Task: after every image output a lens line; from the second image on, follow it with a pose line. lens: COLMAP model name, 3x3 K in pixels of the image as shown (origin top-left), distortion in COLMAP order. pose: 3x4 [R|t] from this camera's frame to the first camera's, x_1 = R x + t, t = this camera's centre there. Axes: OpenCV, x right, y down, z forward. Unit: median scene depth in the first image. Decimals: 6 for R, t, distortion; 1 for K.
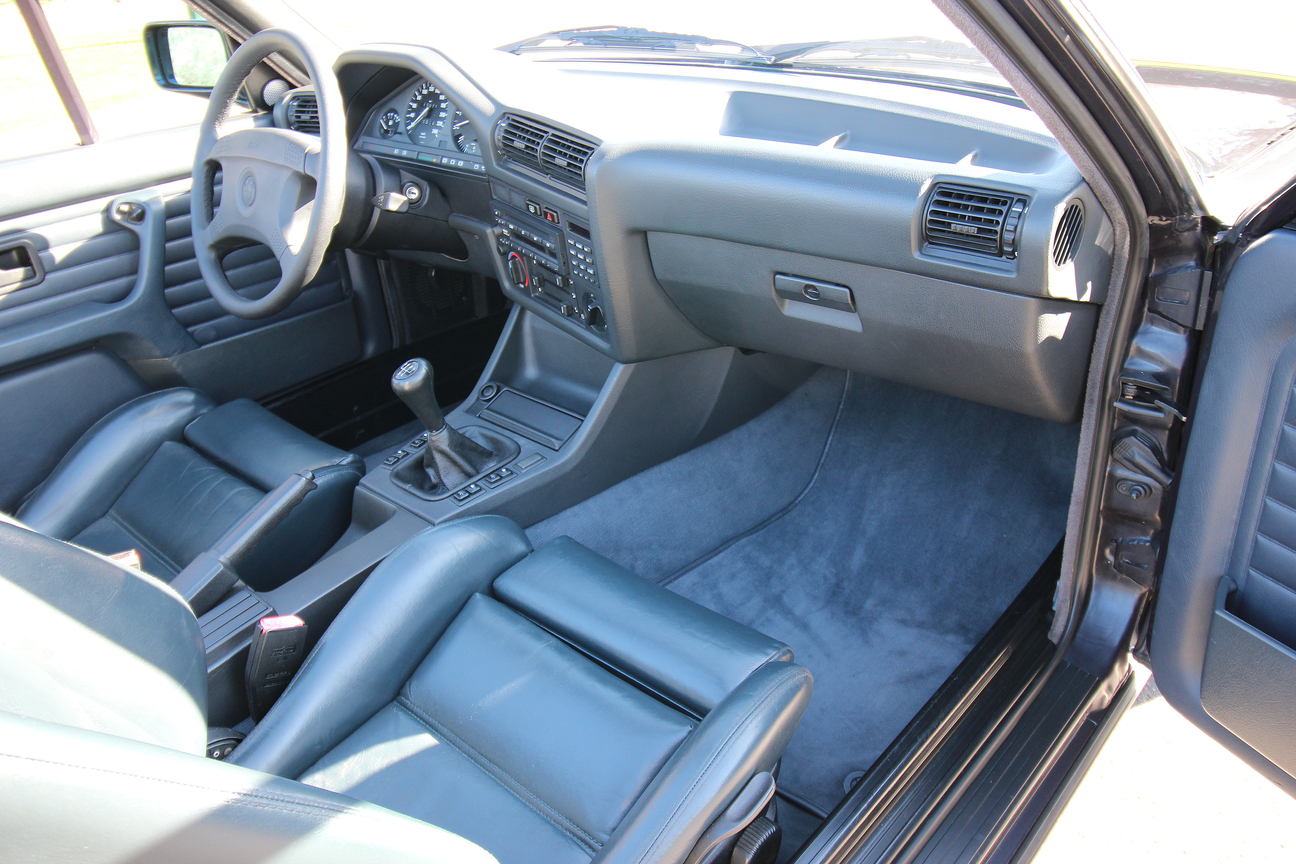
lens RADIAL K [[998.4, 0, 648.0], [0, 998.4, 432.0], [0, 0, 1]] dist [-0.005311, -0.003320]
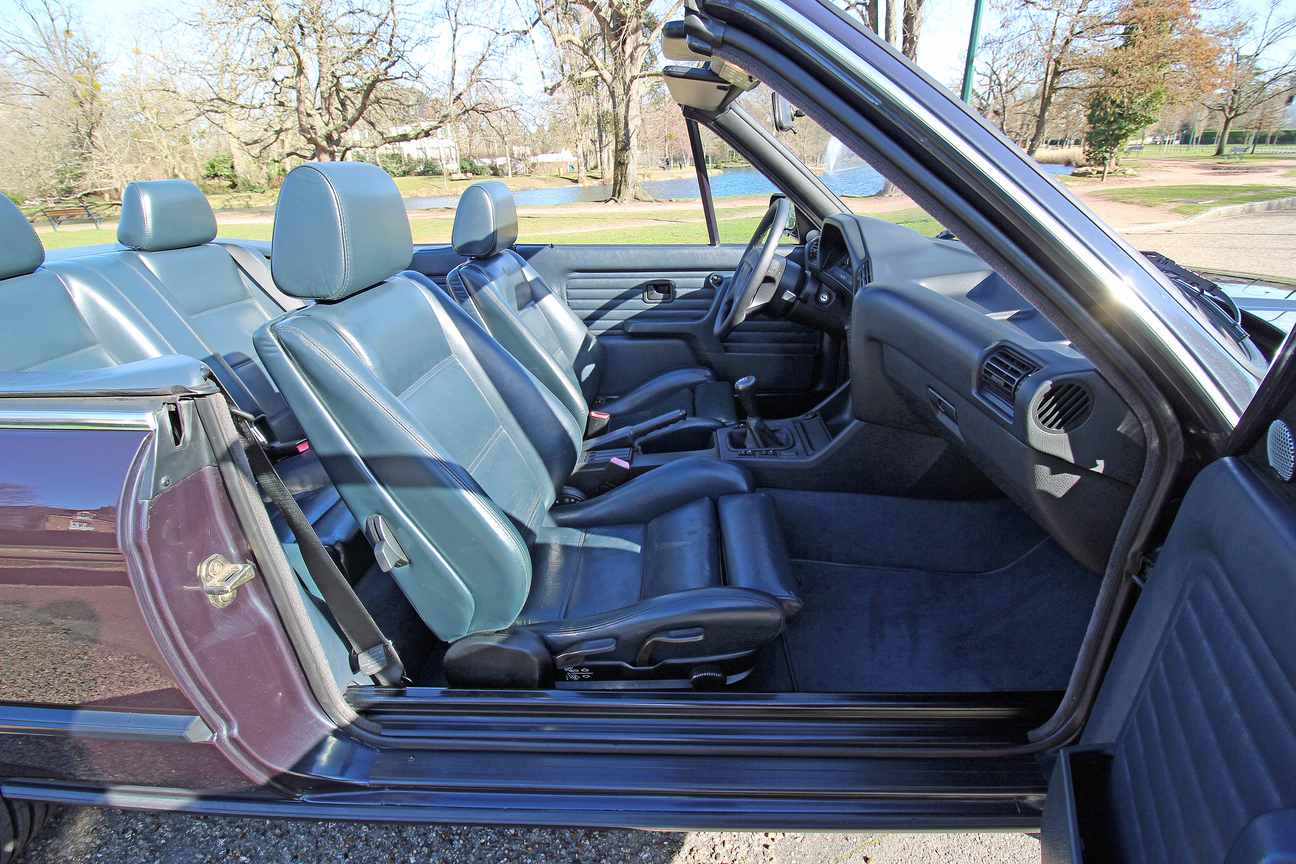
lens RADIAL K [[596.8, 0, 648.0], [0, 596.8, 432.0], [0, 0, 1]] dist [-0.005016, -0.009503]
pose [[0.639322, 0.361325, -0.678757, 0.416708], [-0.381293, 0.915519, 0.128221, -0.045189], [0.667744, 0.176831, 0.723083, 0.084280]]
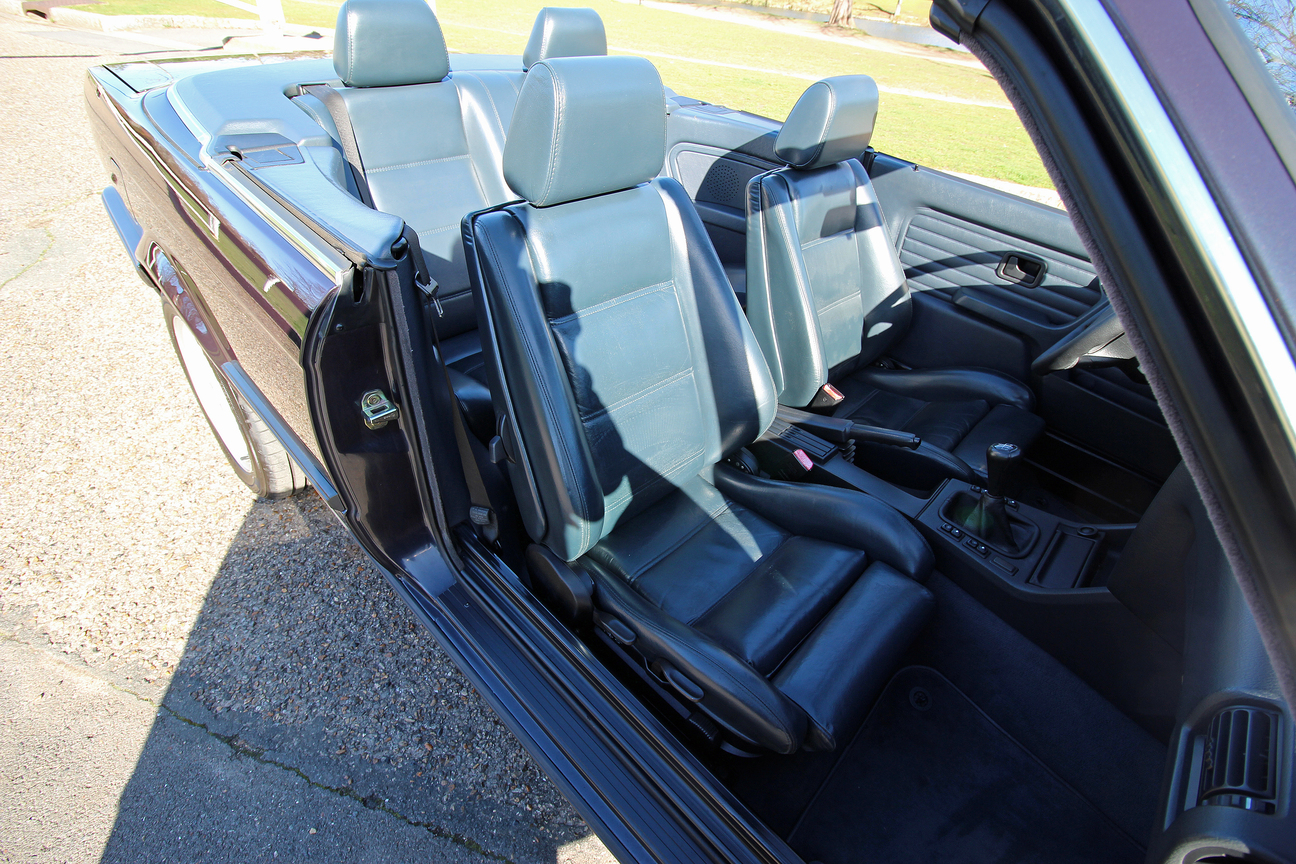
lens RADIAL K [[596.8, 0, 648.0], [0, 596.8, 432.0], [0, 0, 1]] dist [-0.005016, -0.009503]
pose [[-0.035559, 0.674486, -0.737431, 0.351543], [-0.558037, 0.598743, 0.574545, -0.259128], [0.829054, 0.431944, 0.355097, 0.275349]]
